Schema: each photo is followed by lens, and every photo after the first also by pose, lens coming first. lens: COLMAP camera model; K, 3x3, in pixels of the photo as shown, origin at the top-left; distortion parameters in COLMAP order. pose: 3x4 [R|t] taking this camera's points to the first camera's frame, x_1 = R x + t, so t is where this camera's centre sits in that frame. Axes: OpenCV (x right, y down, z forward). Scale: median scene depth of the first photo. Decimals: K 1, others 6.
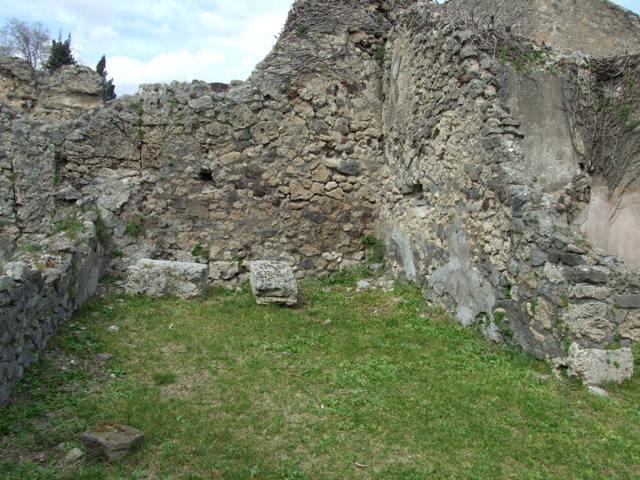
lens RADIAL K [[504.1, 0, 320.4], [0, 504.1, 233.8], [0, 0, 1]] dist [-0.061437, 0.052531]
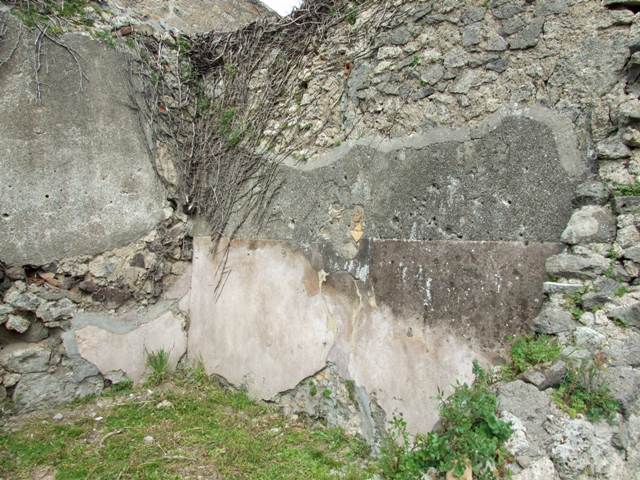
lens RADIAL K [[504.1, 0, 320.4], [0, 504.1, 233.8], [0, 0, 1]] dist [-0.061437, 0.052531]
pose [[0.875662, -0.018140, 0.482584, 0.391385], [0.053162, 0.996842, -0.058995, -0.053844], [-0.479990, 0.077315, 0.873861, 0.382978]]
